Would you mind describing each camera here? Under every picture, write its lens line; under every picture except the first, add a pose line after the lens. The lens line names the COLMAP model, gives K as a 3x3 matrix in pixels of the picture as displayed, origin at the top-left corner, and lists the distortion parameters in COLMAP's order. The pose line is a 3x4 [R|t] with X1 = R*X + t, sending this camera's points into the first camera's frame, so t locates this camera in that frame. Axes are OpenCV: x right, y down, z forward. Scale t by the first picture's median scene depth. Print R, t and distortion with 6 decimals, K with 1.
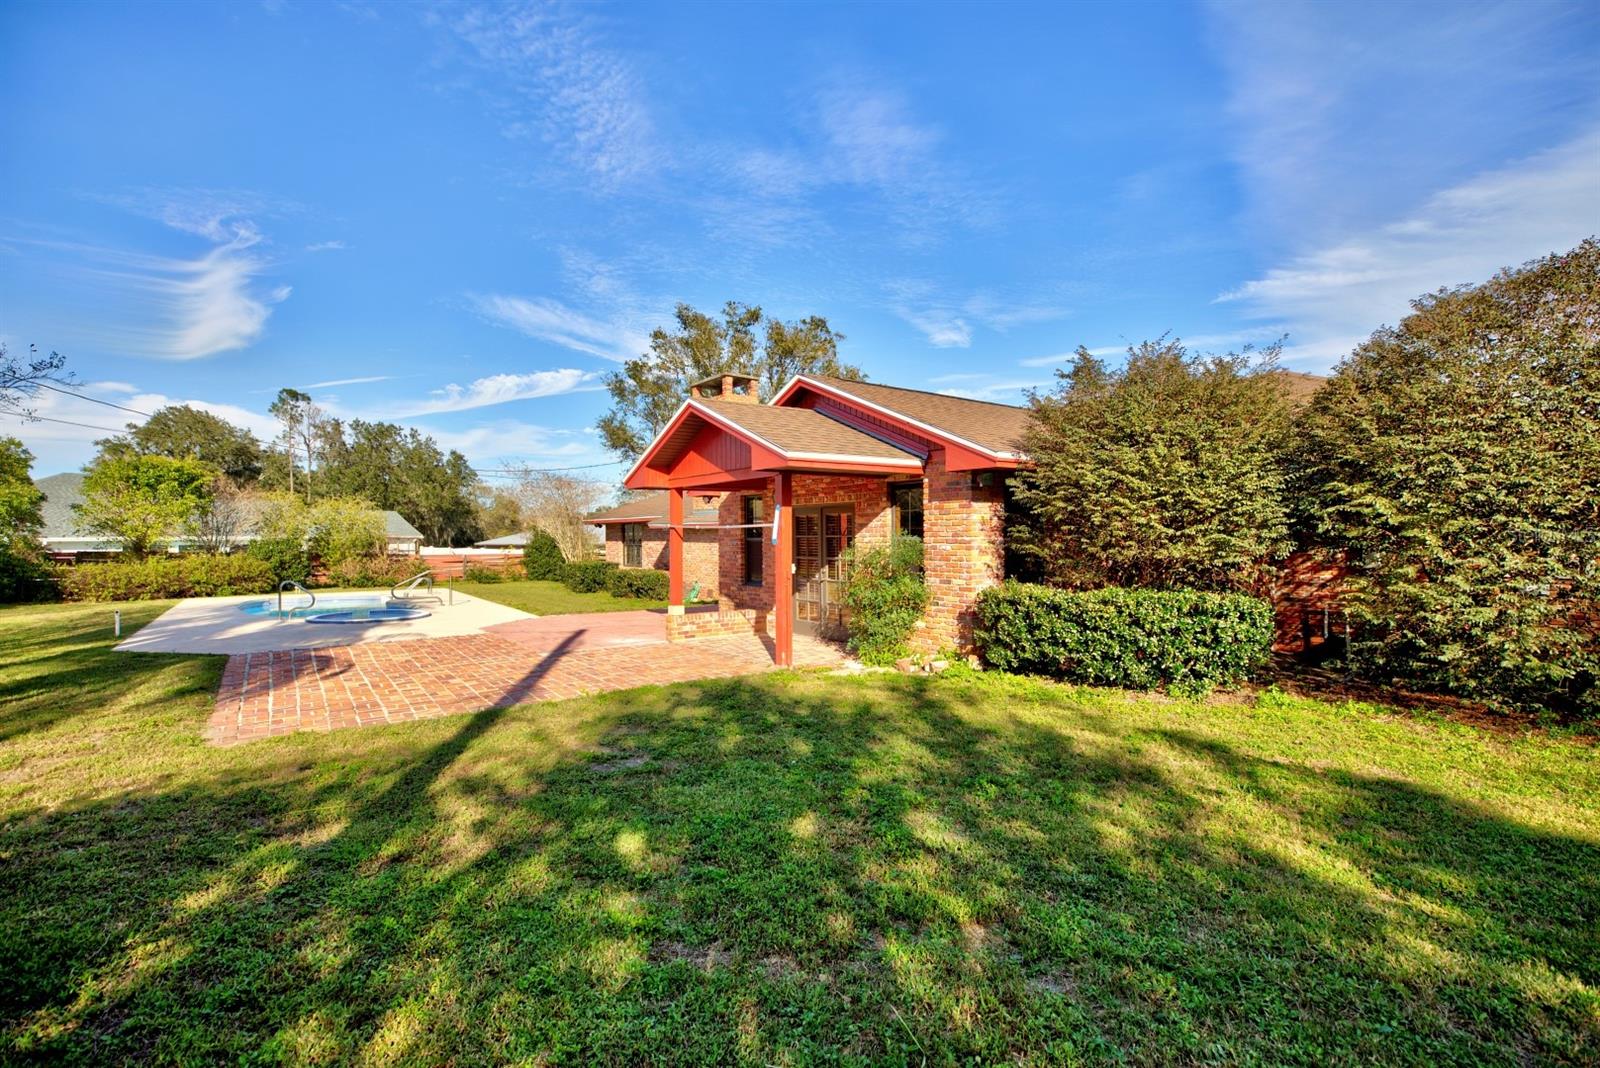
lens RADIAL K [[732.1, 0, 800.6], [0, 732.1, 538.3], [0, 0, 1]] dist [-0.001463, 0.000051]
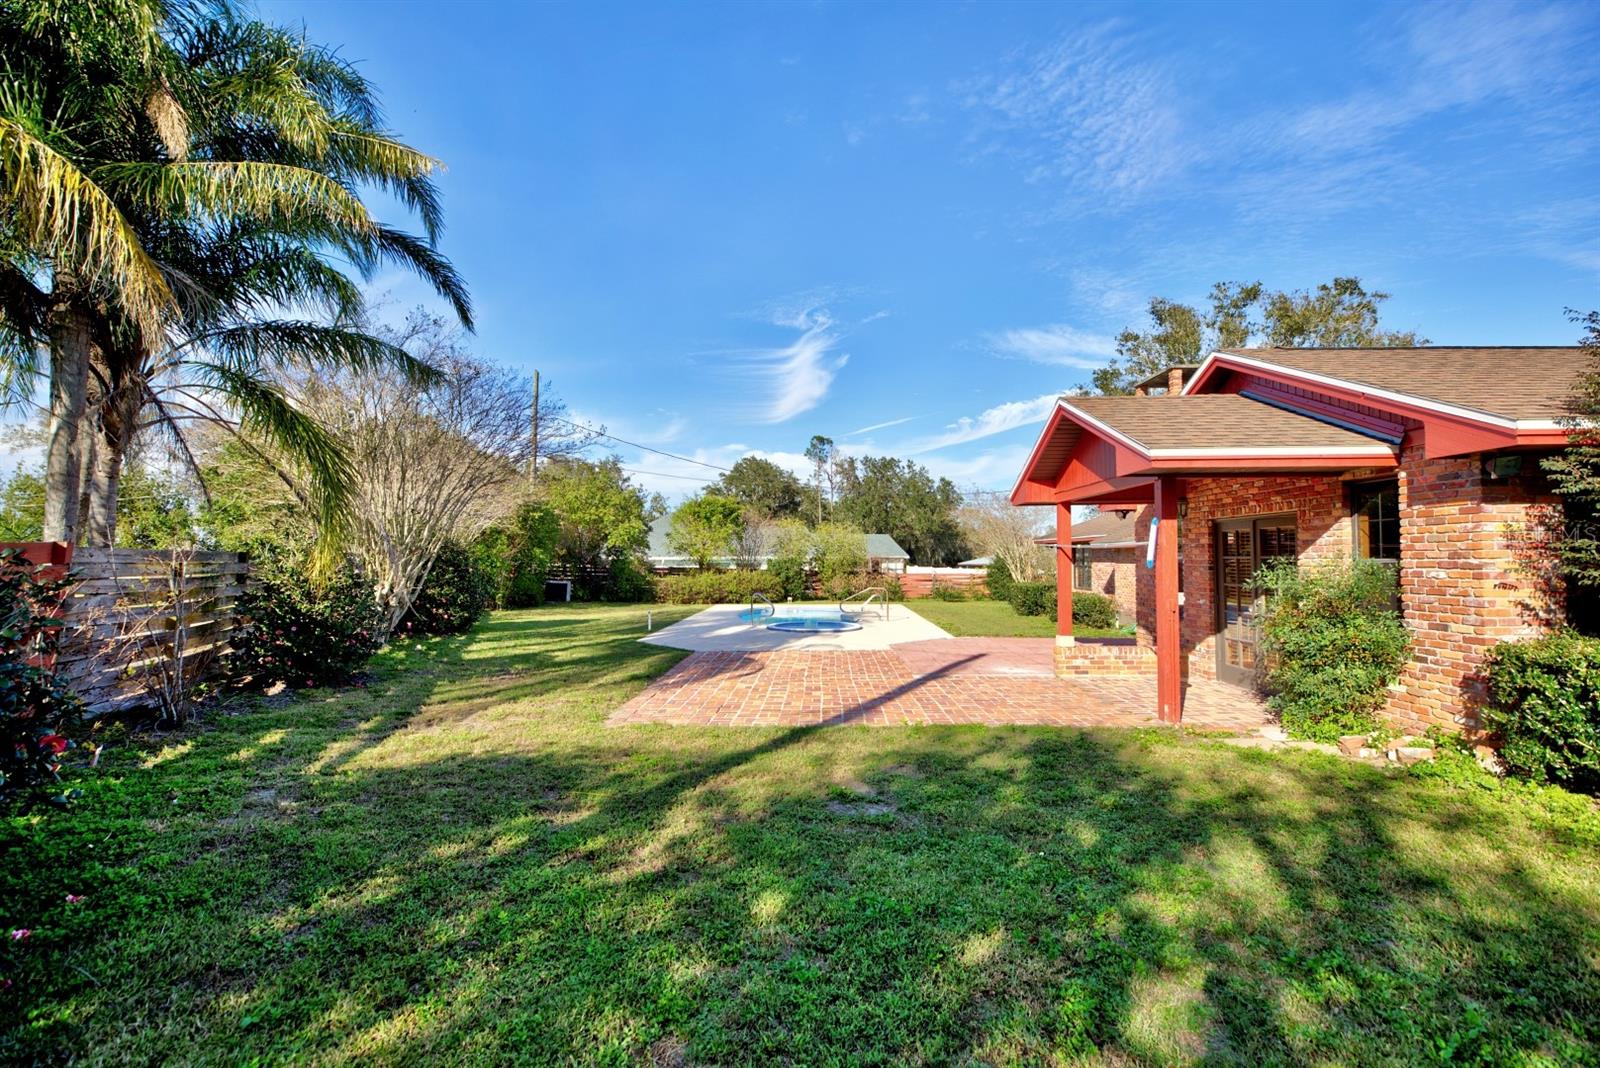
lens RADIAL K [[732.1, 0, 800.6], [0, 732.1, 541.4], [0, 0, 1]] dist [-0.001463, 0.000051]
pose [[0.795592, -0.010882, -0.605736, 0.052260], [-0.003480, 0.999740, -0.022530, -0.000174], [0.605823, 0.020033, 0.795347, 0.048574]]
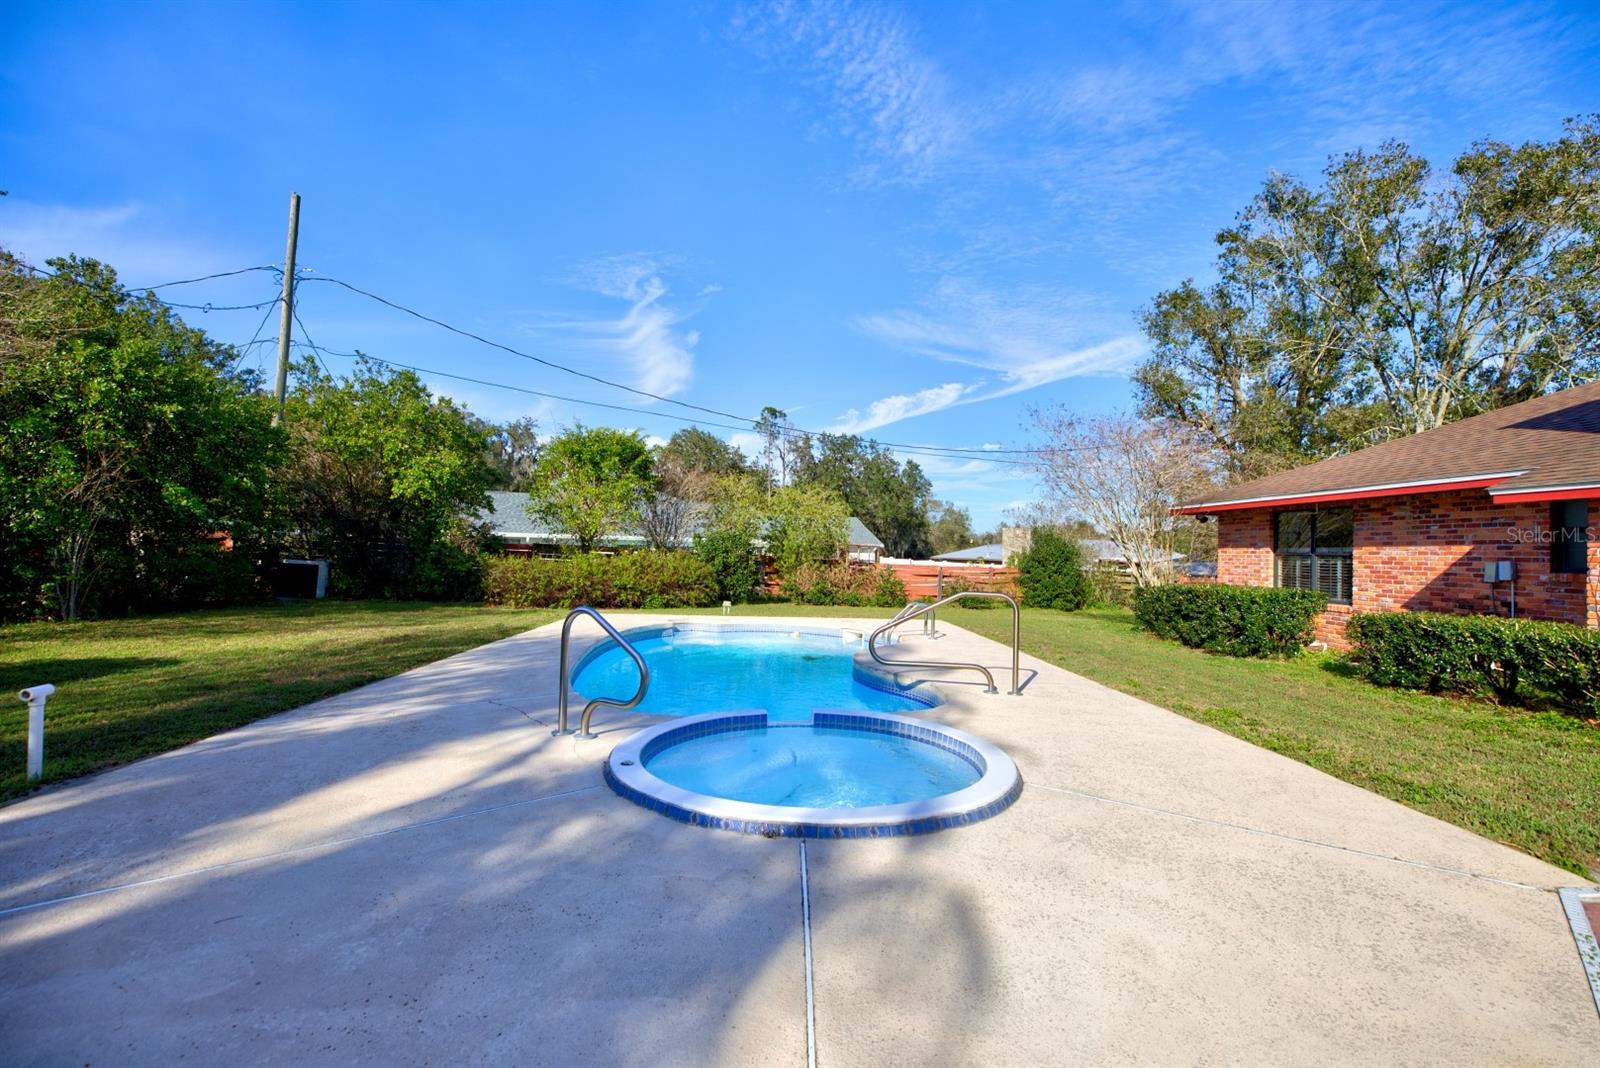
lens RADIAL K [[732.1, 0, 800.4], [0, 732.1, 534.3], [0, 0, 1]] dist [-0.001463, 0.000051]
pose [[0.838673, 0.012017, -0.544503, -0.272397], [-0.030121, 0.999250, -0.024342, 0.019242], [0.543802, 0.036816, 0.838406, 0.469803]]
